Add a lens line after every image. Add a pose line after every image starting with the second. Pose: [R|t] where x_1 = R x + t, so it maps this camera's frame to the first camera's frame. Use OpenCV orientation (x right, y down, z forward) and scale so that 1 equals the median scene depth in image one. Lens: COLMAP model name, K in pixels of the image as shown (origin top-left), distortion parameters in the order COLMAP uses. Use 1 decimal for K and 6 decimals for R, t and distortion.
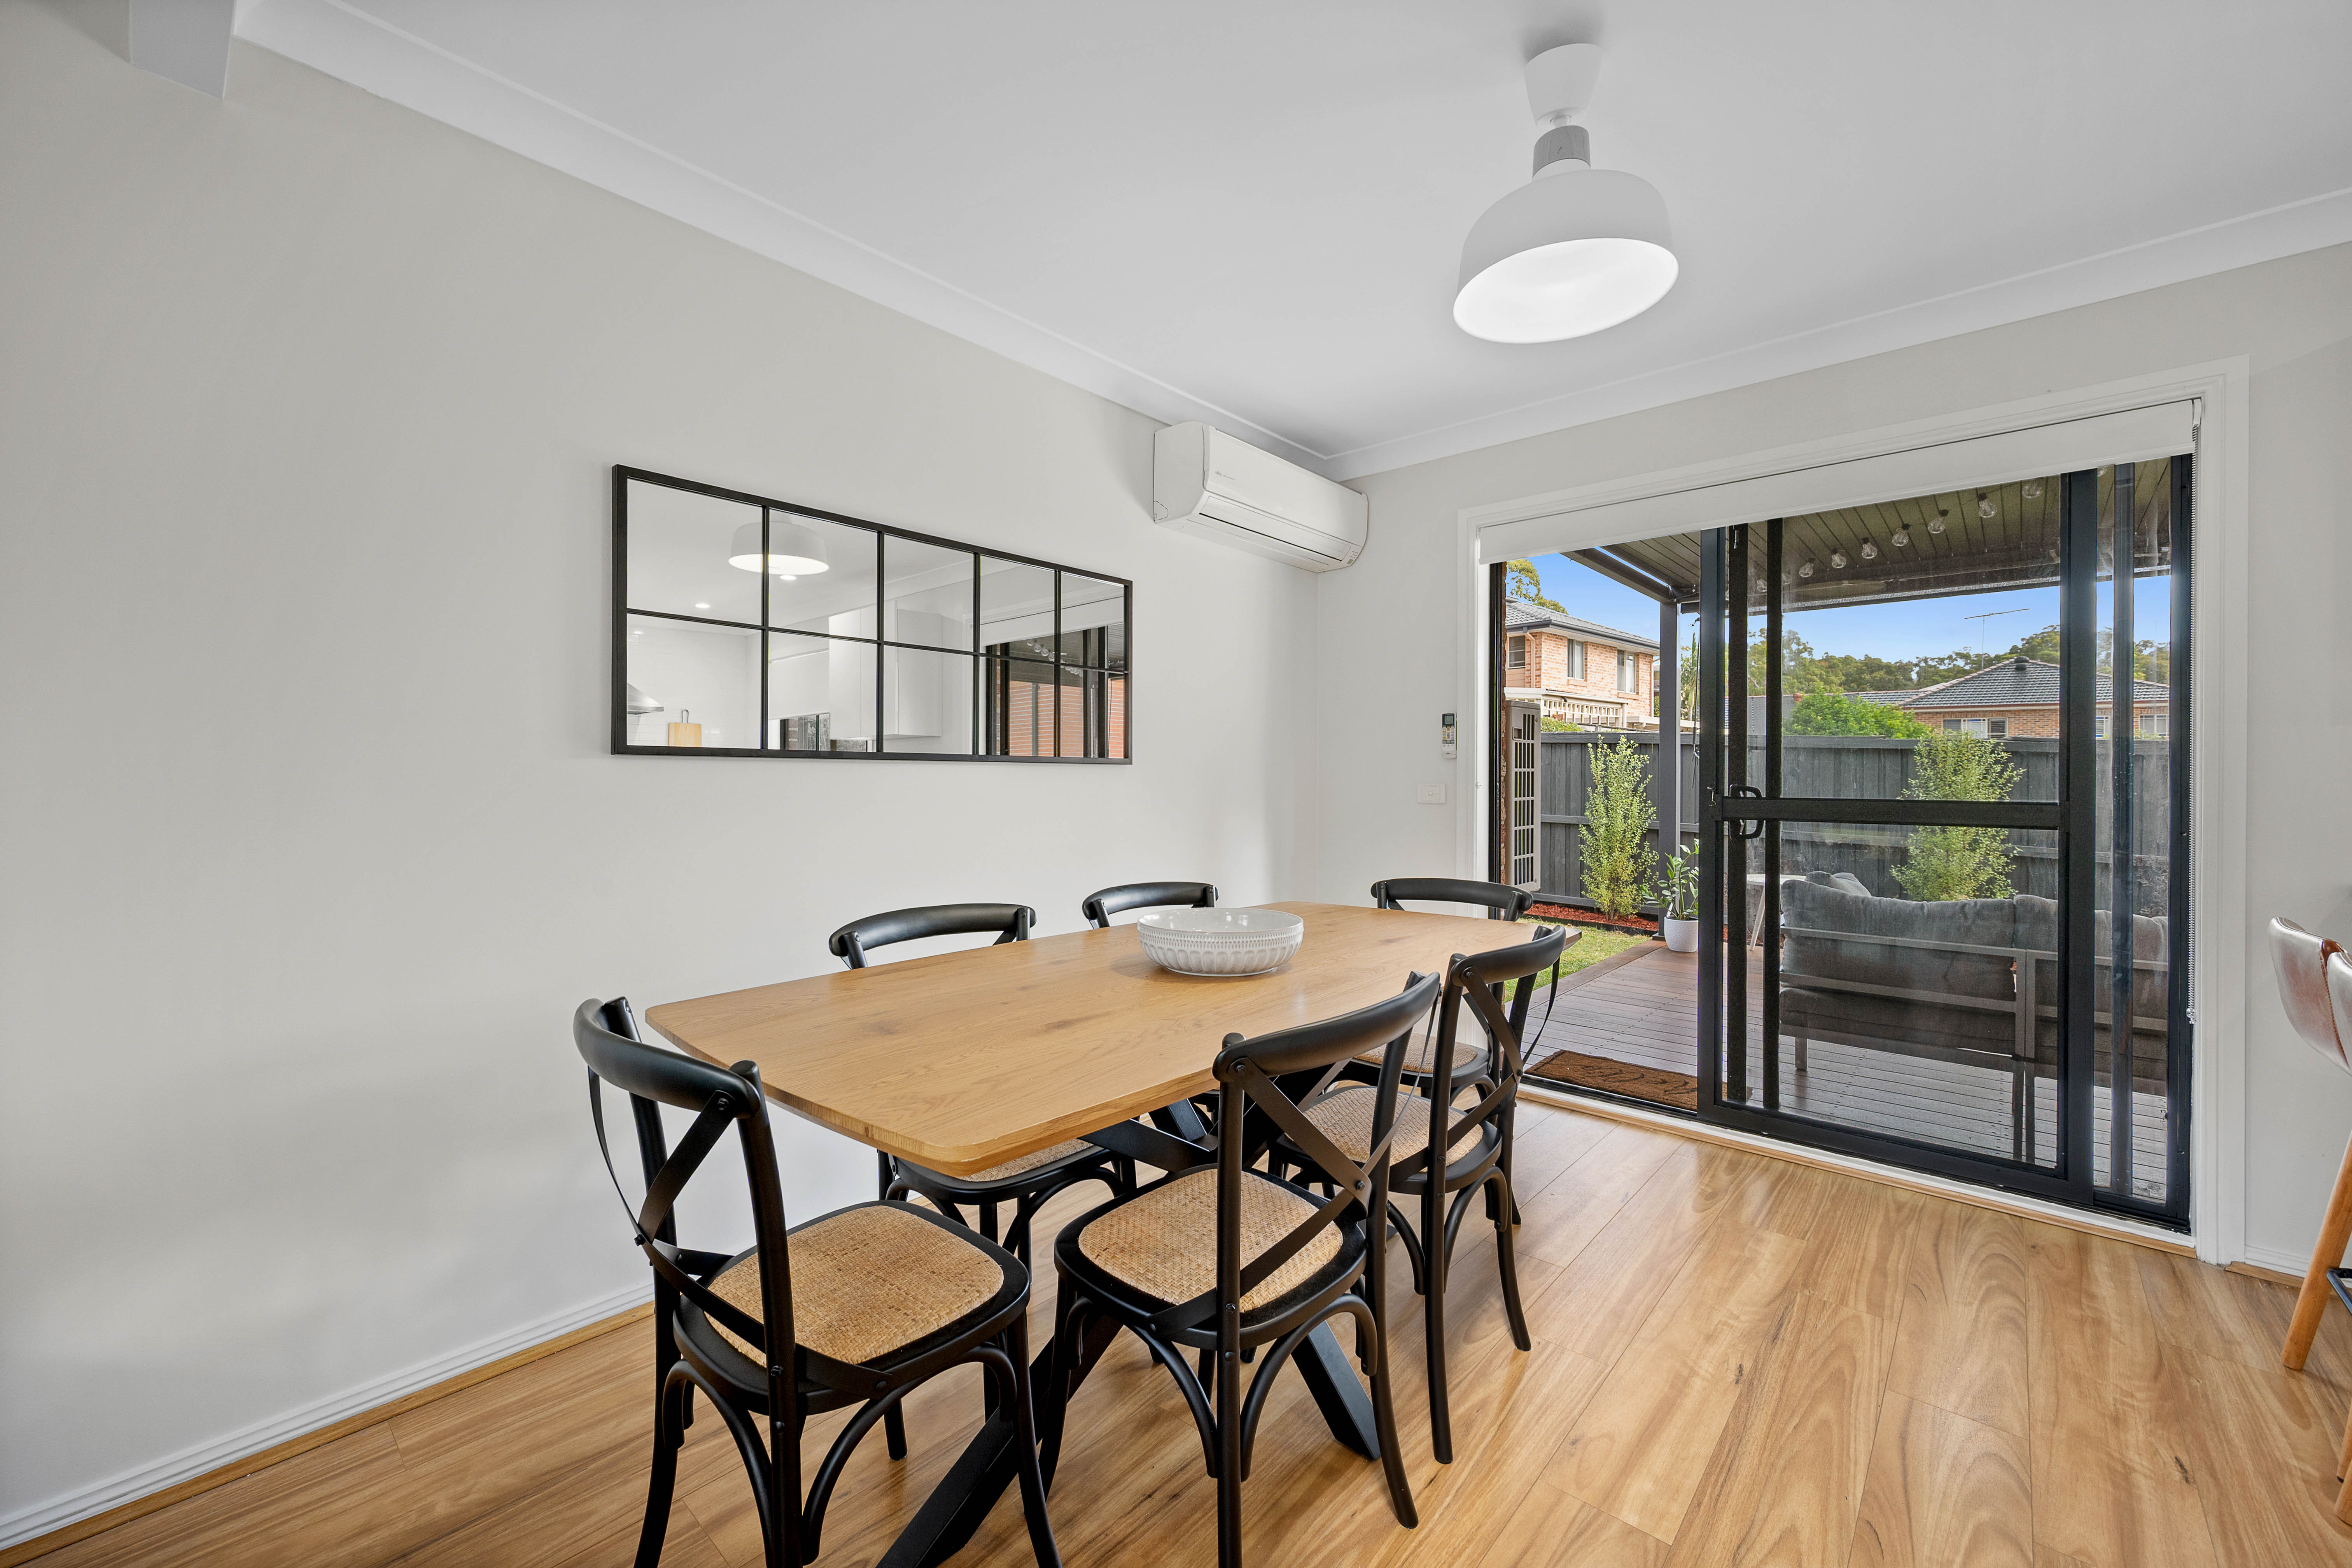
lens RADIAL K [[908.4, 0, 1176.0], [0, 908.4, 784.0], [0, 0, 1]] dist [0.000157, -0.000023]
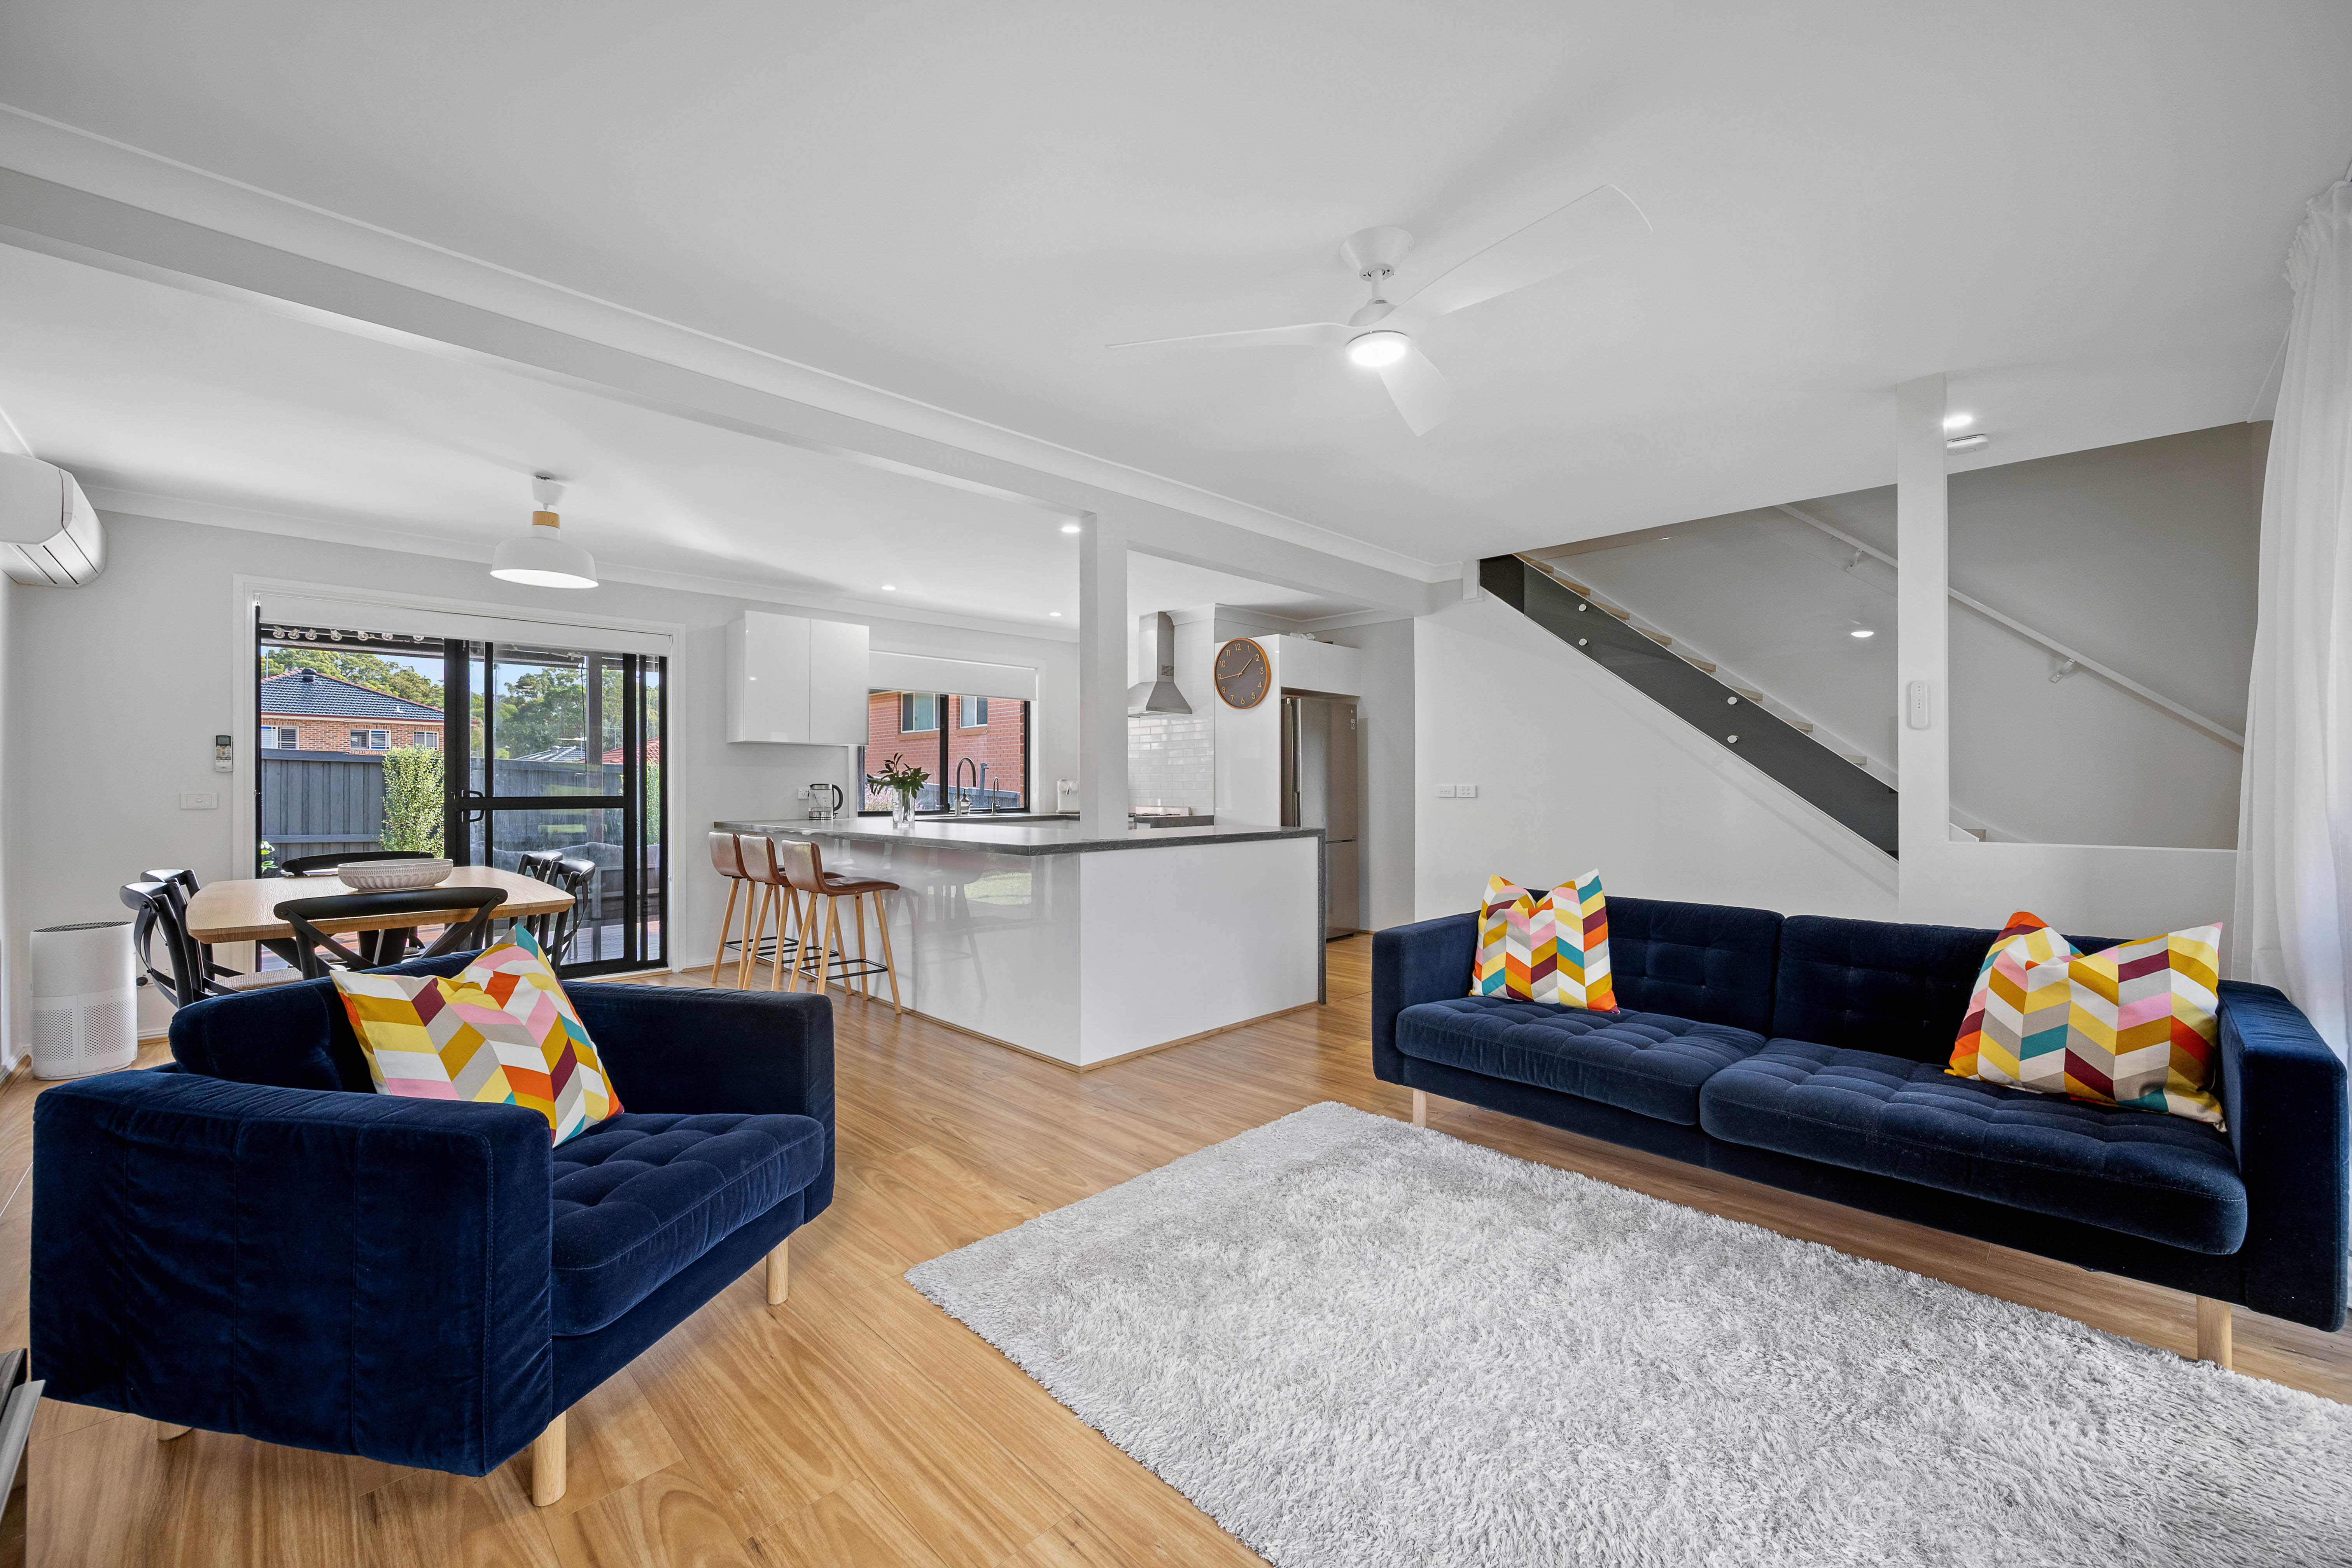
lens RADIAL K [[908.4, 0, 1176.0], [0, 908.4, 784.0], [0, 0, 1]] dist [0.000157, -0.000023]
pose [[0.047180, -0.005006, 0.998874, -1.038634], [0.014498, 0.999886, 0.004326, 0.001098], [-0.998781, 0.014277, 0.047247, -0.412875]]
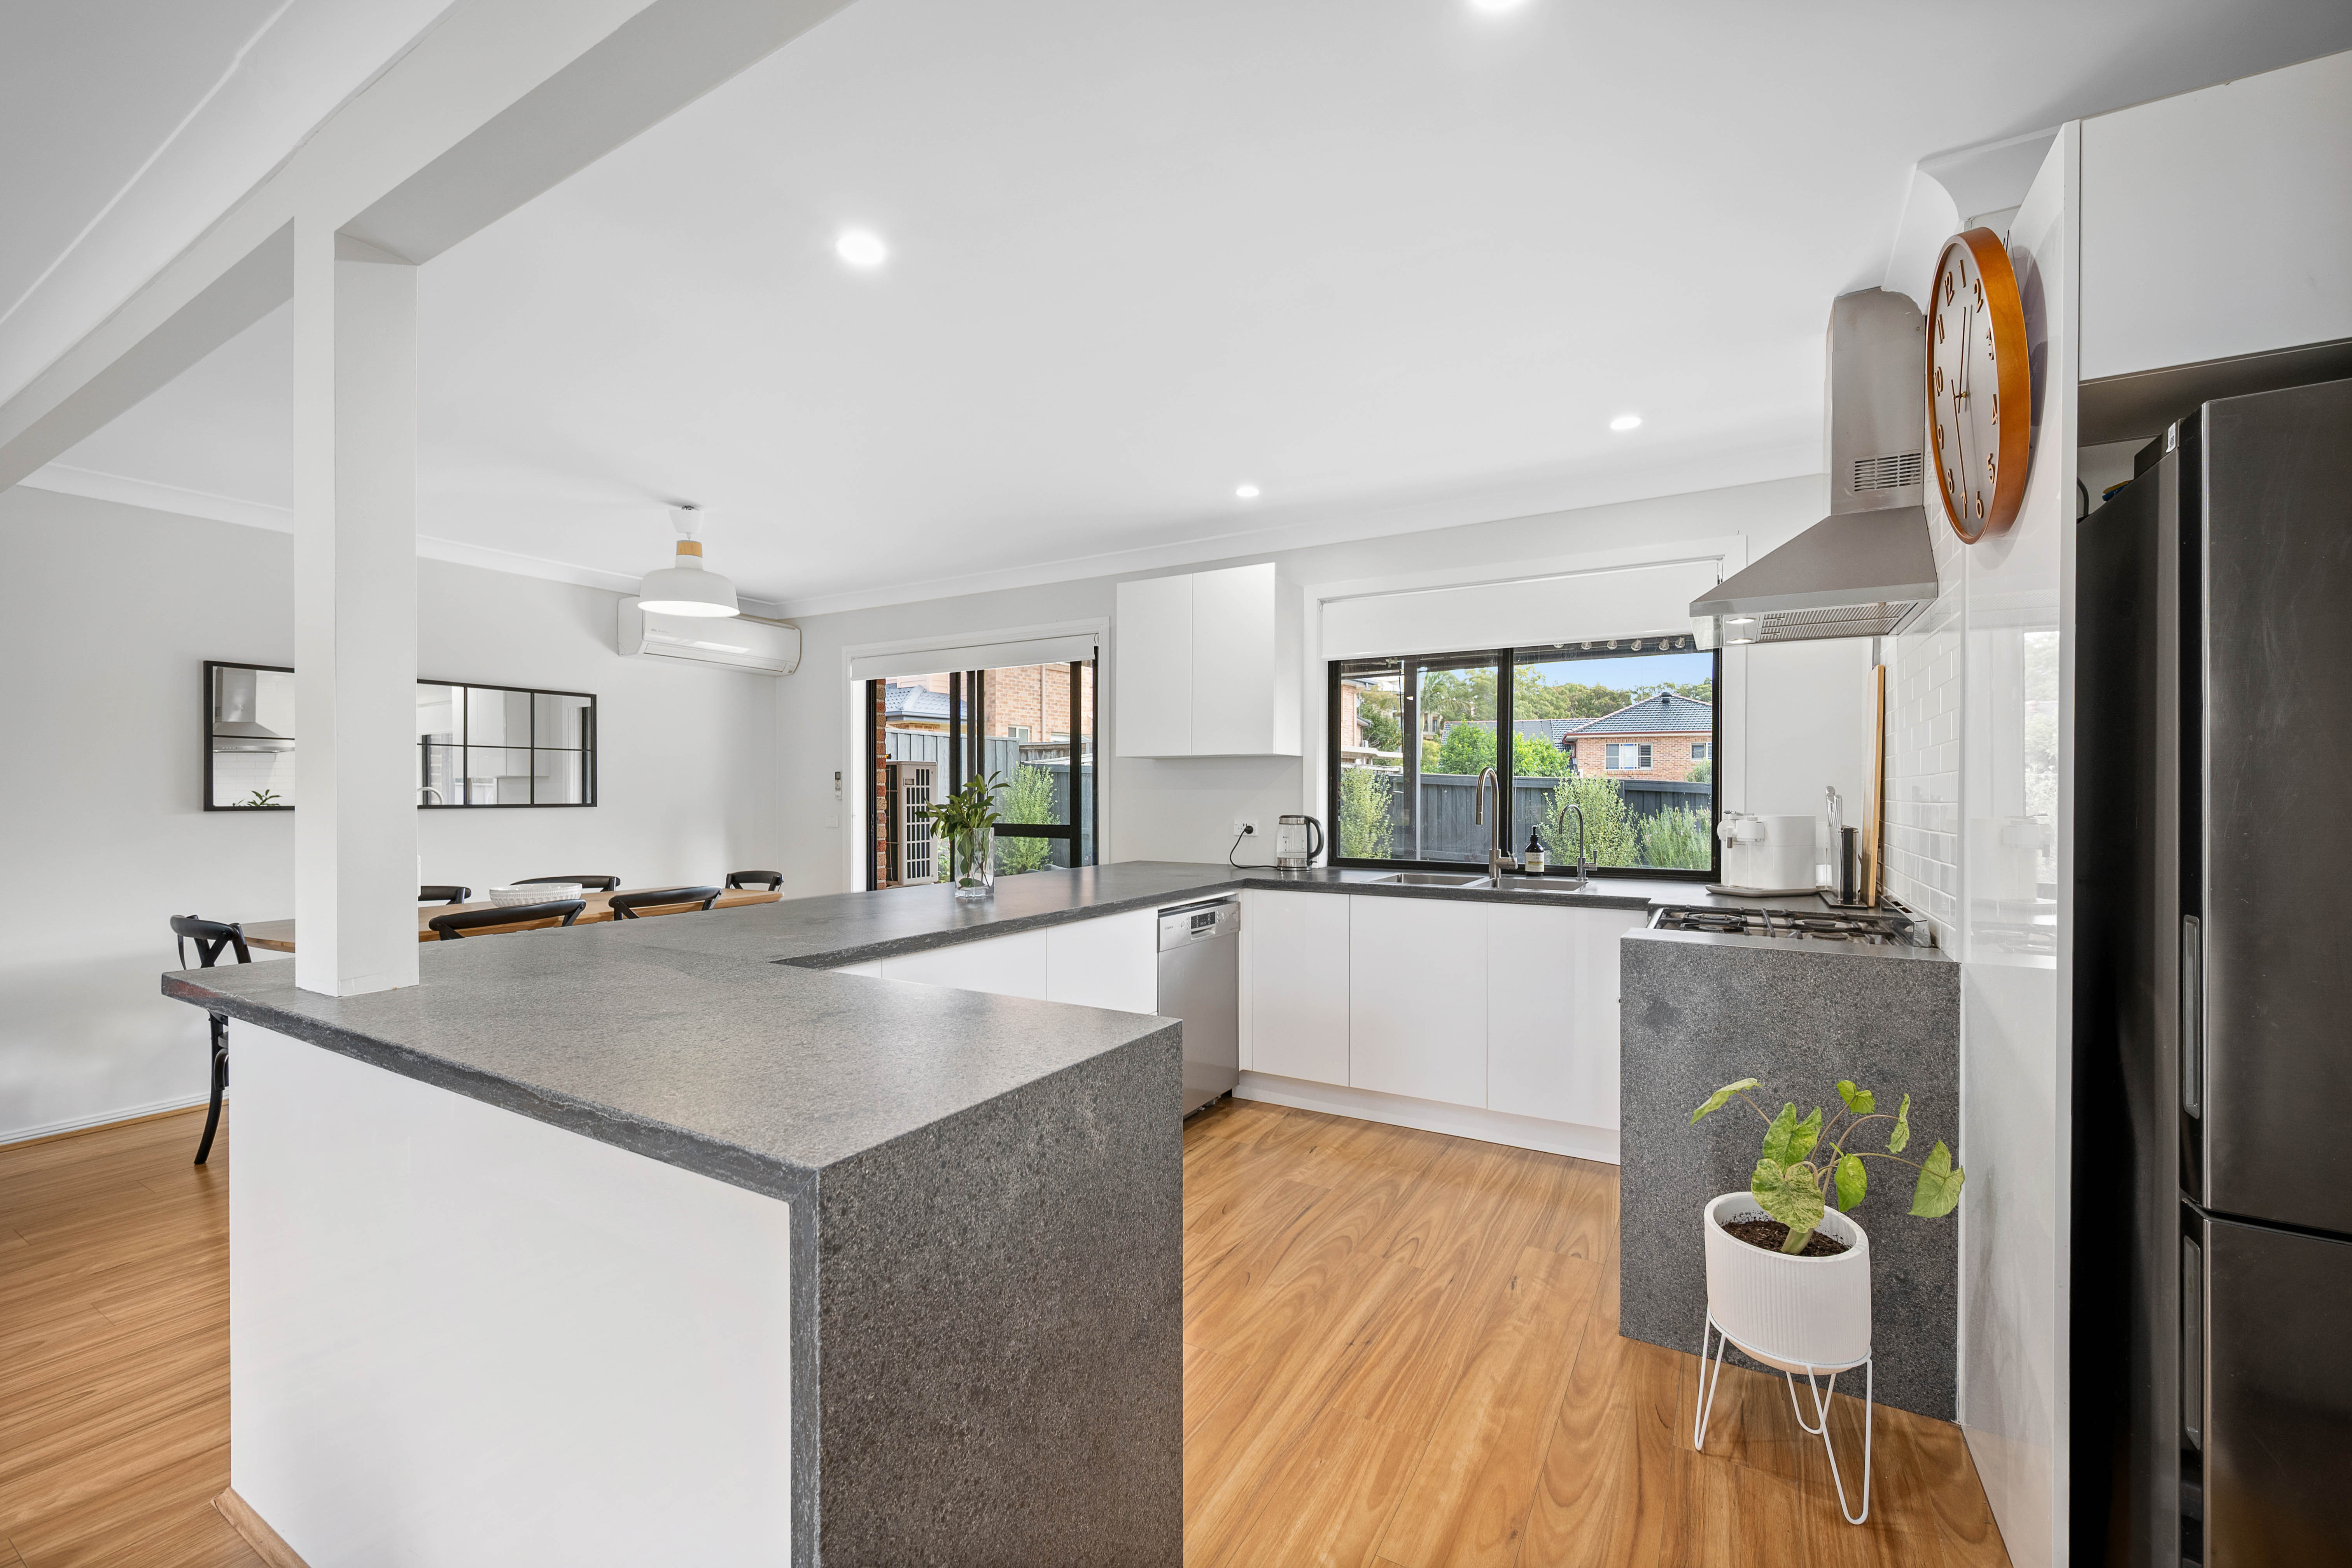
lens RADIAL K [[930.4, 0, 1176.0], [0, 930.4, 784.0], [0, 0, 1]] dist [-0.010068, -0.000002]
pose [[0.975082, -0.003622, 0.221814, 0.620399], [0.008016, 0.999789, -0.018911, -0.023627], [-0.221698, 0.020218, 0.974906, -0.881287]]
